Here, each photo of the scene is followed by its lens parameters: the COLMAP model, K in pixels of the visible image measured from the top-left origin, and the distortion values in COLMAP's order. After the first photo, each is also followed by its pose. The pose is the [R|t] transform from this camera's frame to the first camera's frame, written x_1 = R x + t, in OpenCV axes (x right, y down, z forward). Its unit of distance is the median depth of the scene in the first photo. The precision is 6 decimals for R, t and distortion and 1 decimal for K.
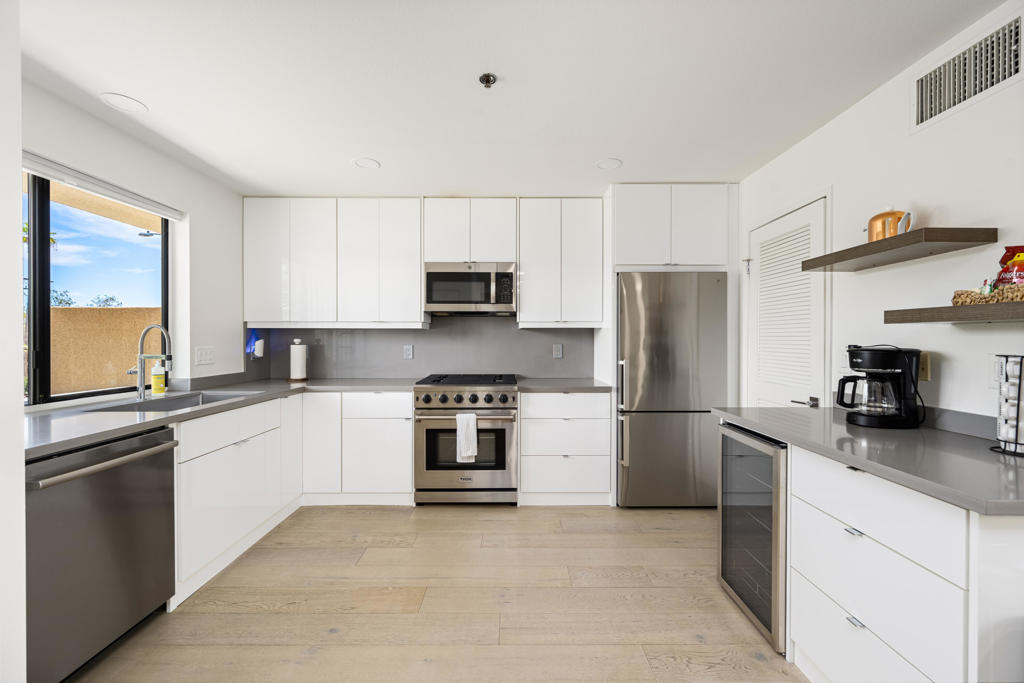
lens RADIAL K [[412.1, 0, 507.8], [0, 412.1, 341.8], [0, 0, 1]] dist [0.001115, 0.000107]
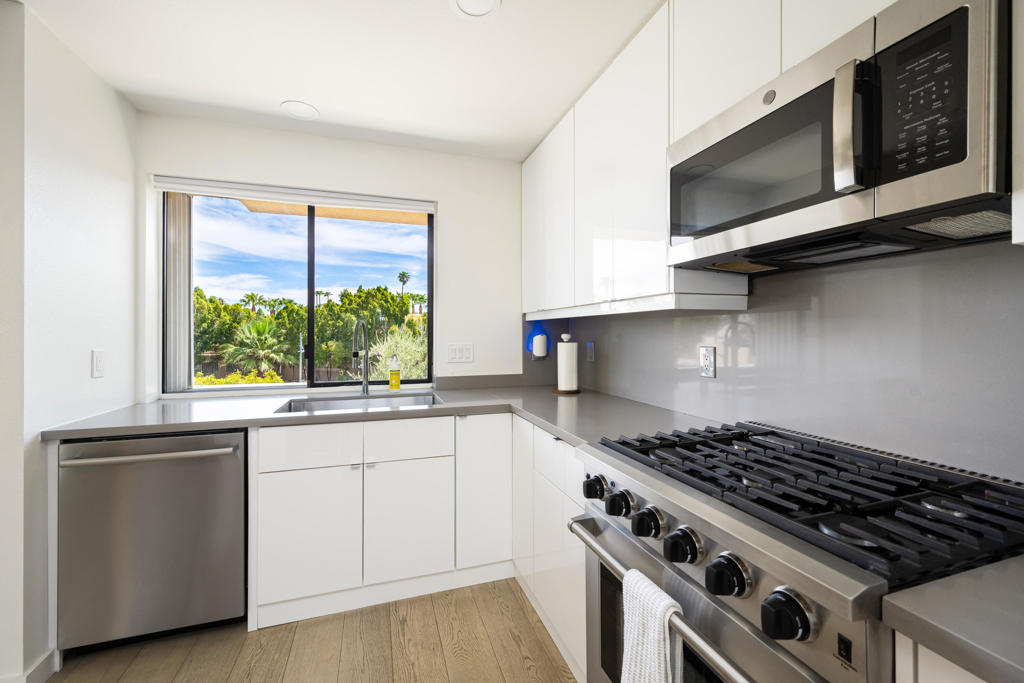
lens RADIAL K [[412.1, 0, 508.2], [0, 412.1, 333.1], [0, 0, 1]] dist [0.001115, 0.000107]
pose [[0.309573, -0.003647, -0.950869, 0.138739], [-0.001918, 0.999988, -0.004460, -0.005387], [0.950874, 0.003205, 0.309563, 0.722107]]
